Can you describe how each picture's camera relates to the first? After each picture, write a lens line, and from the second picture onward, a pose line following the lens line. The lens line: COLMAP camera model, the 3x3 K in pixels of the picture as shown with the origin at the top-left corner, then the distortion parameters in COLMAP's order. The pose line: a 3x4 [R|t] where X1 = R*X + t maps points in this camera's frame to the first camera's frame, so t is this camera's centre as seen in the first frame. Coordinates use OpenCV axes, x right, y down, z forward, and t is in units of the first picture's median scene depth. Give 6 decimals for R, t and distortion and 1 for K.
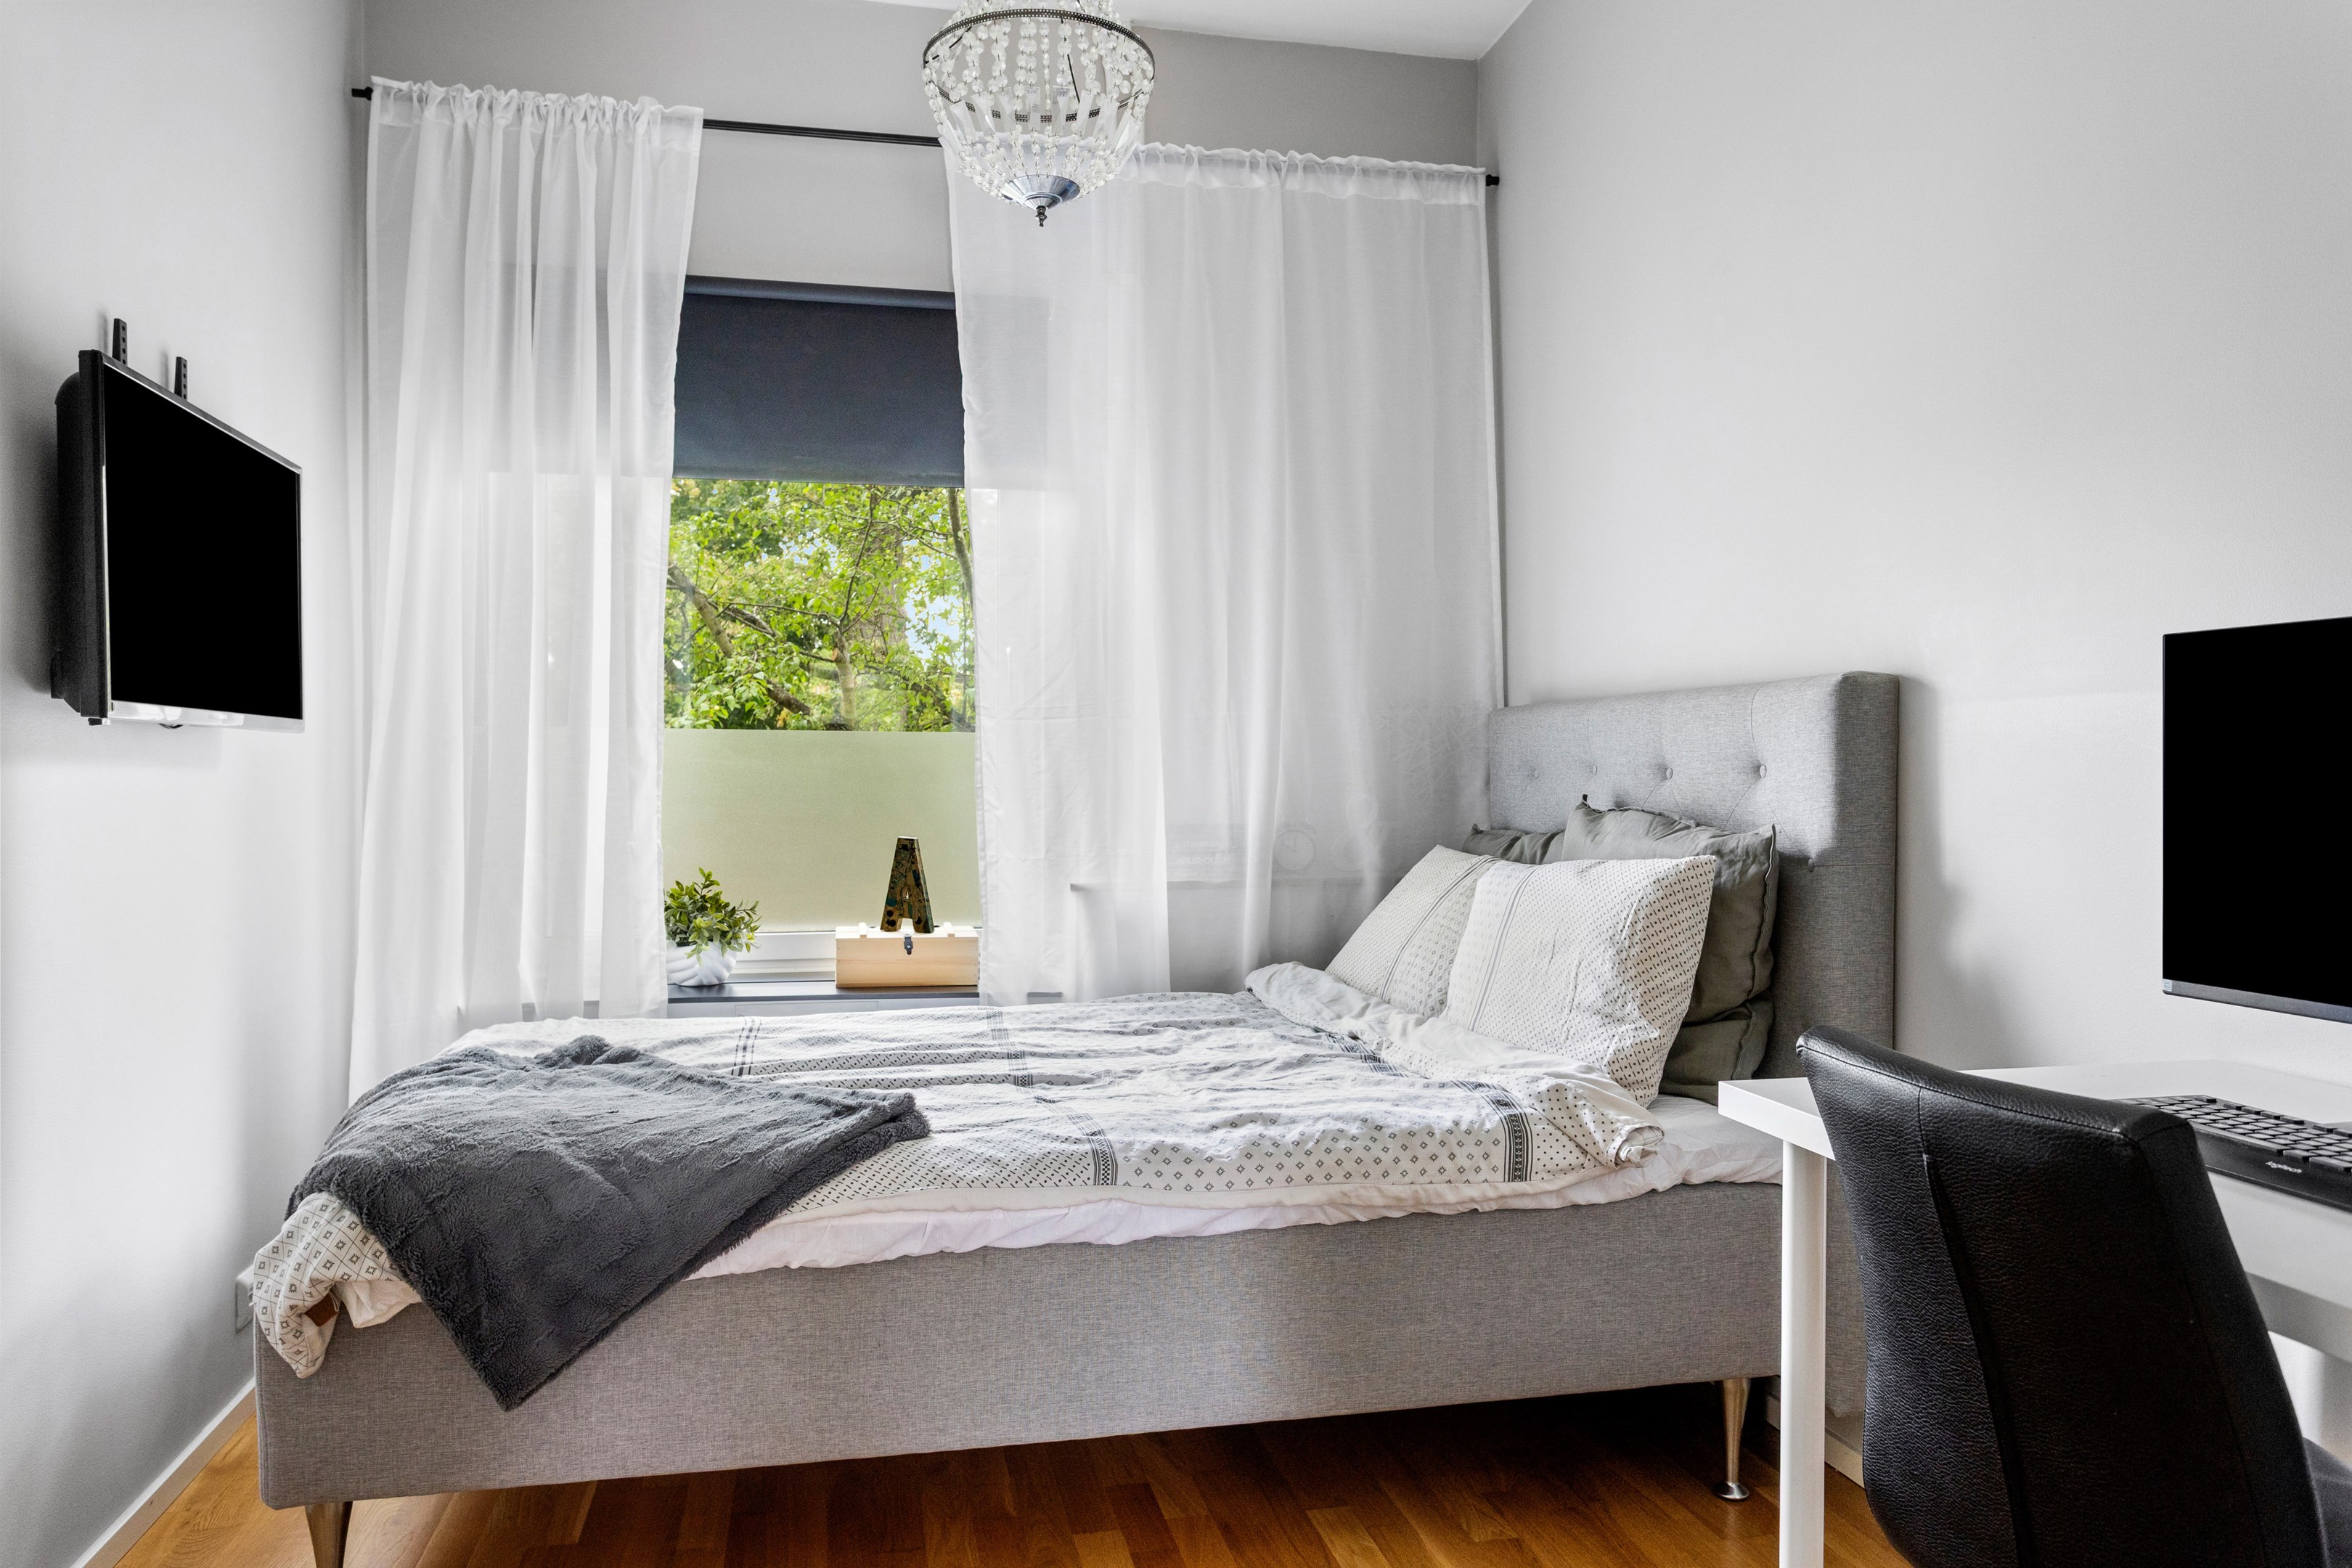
lens RADIAL K [[1407.0, 0, 1176.0], [0, 1407.0, 784.0], [0, 0, 1]] dist [-0.003338, -0.000298]
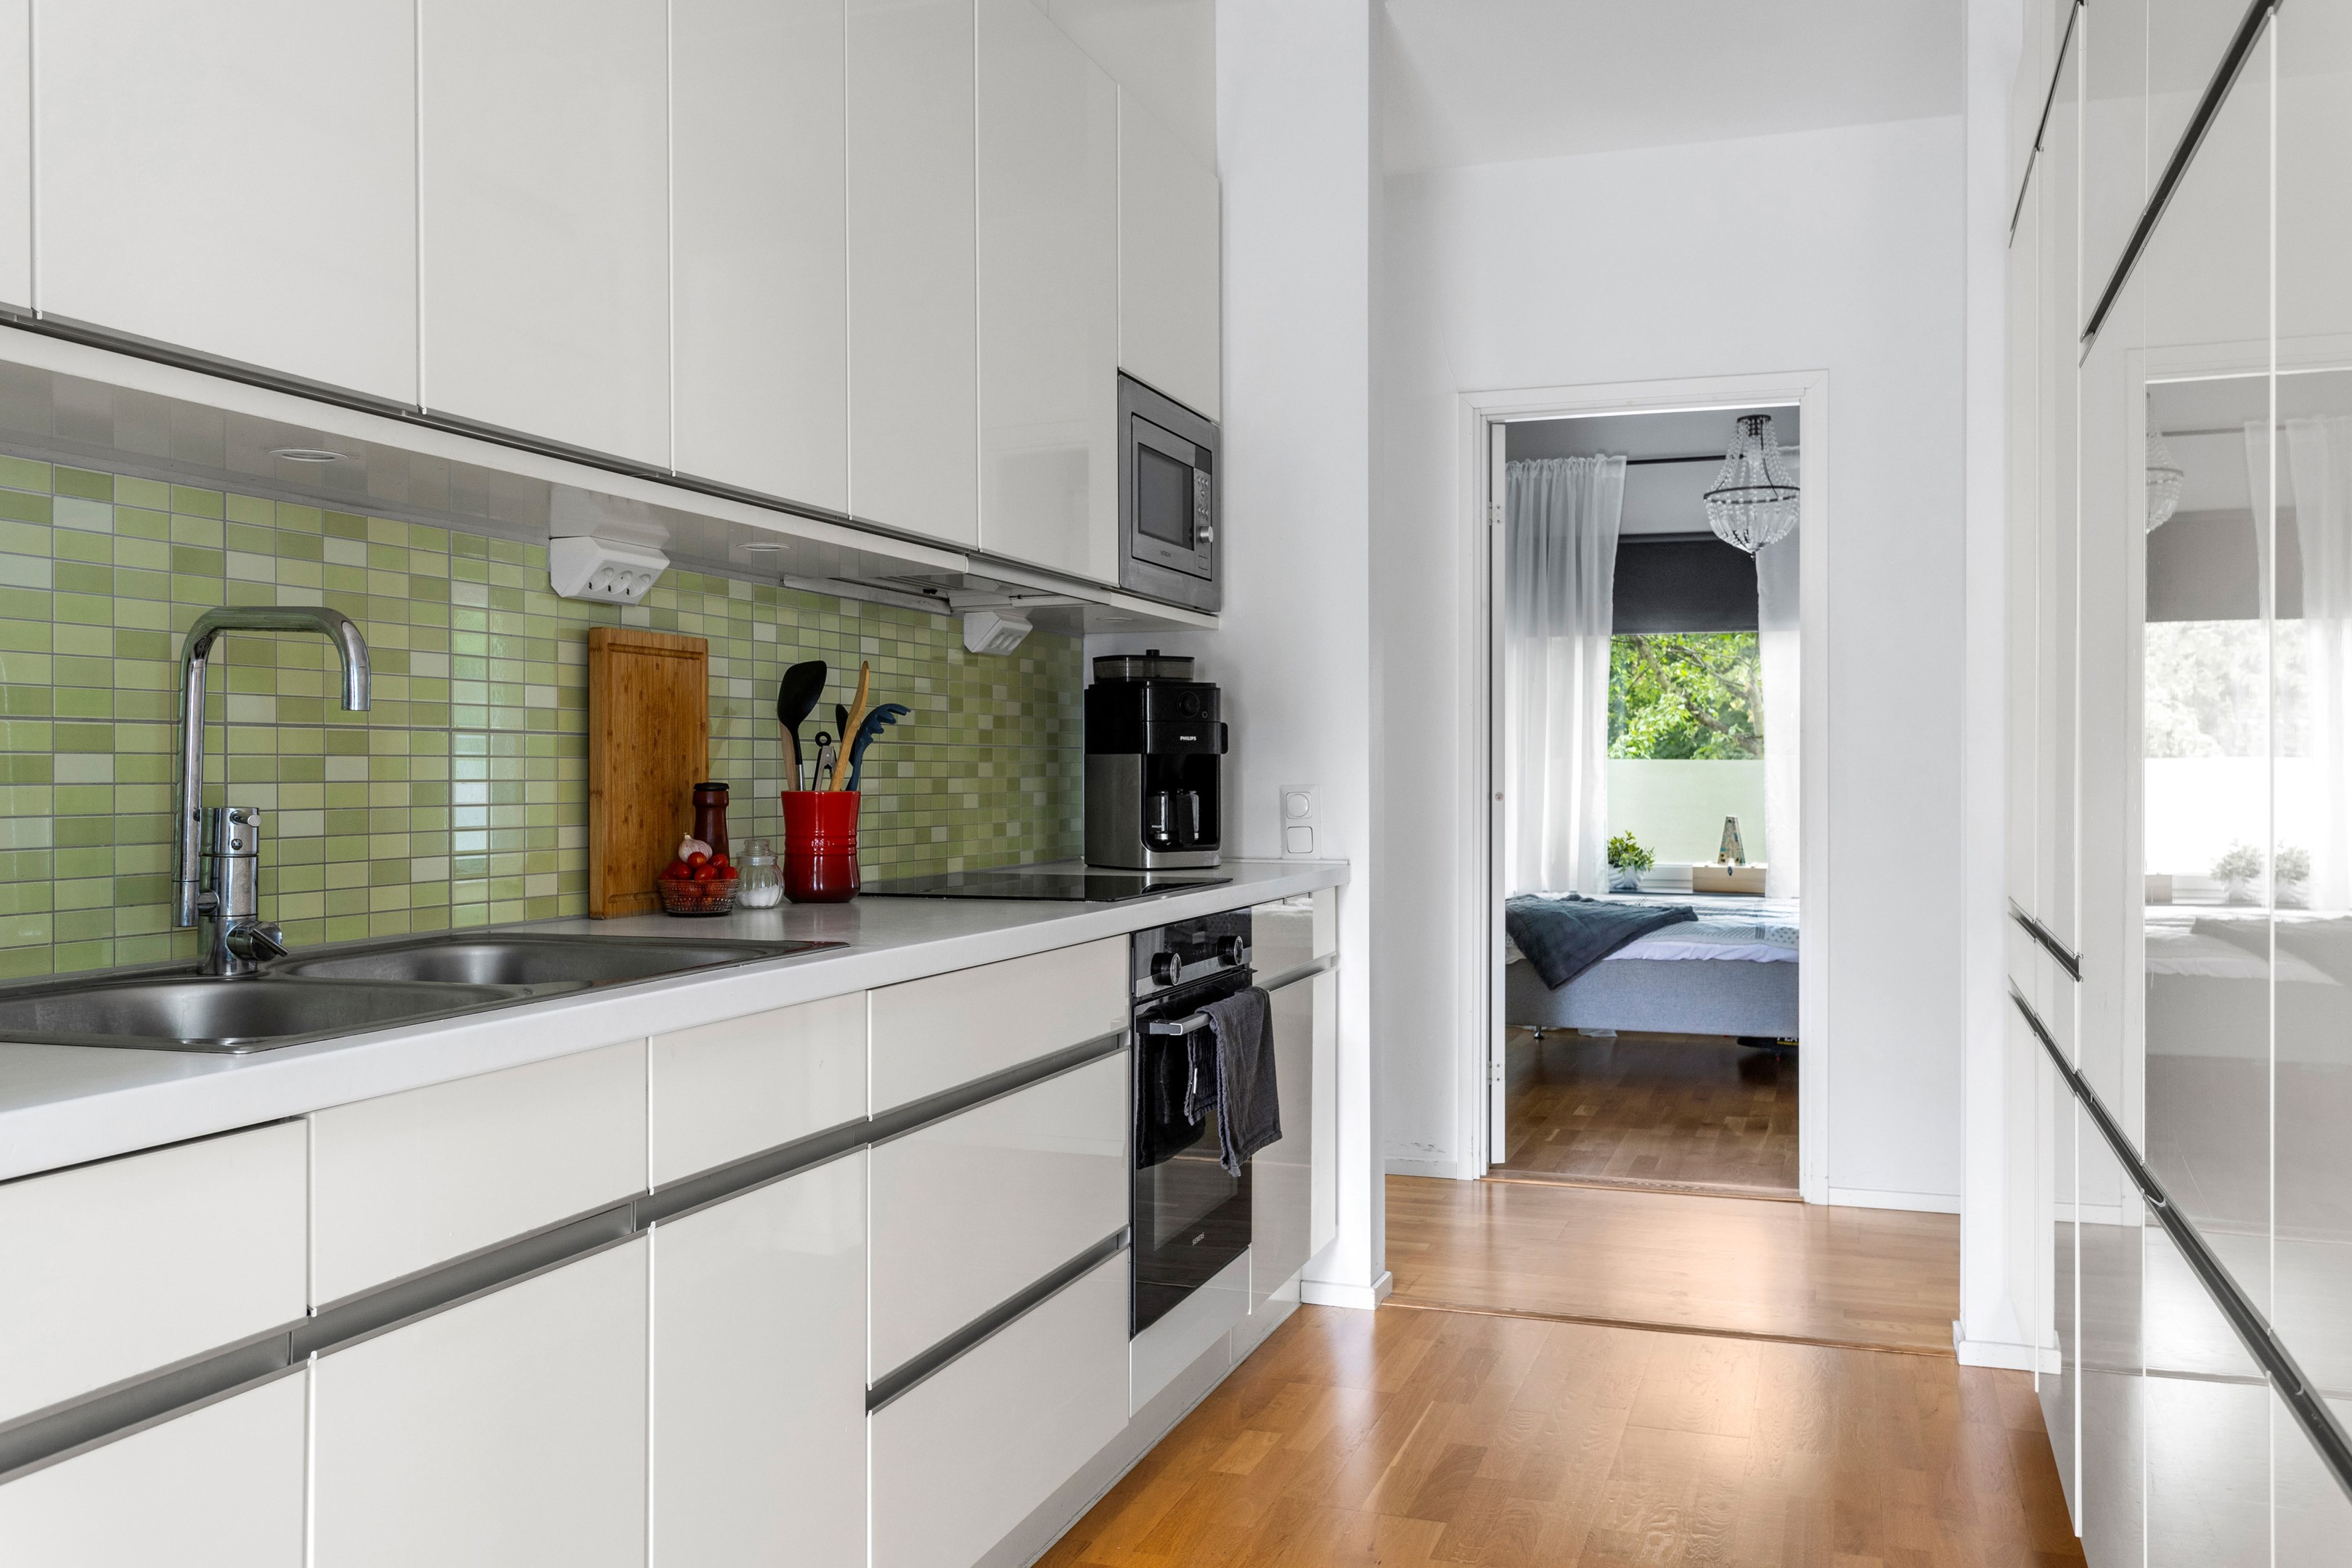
lens RADIAL K [[2237.5, 0, 1176.0], [0, 2237.5, 784.0], [0, 0, 1]] dist [0.339656, -0.004574]
pose [[0.846404, -0.002582, -0.532534, 0.853328], [0.004174, 0.999990, 0.001787, -0.014092], [0.532524, -0.003736, 0.846406, -2.105327]]
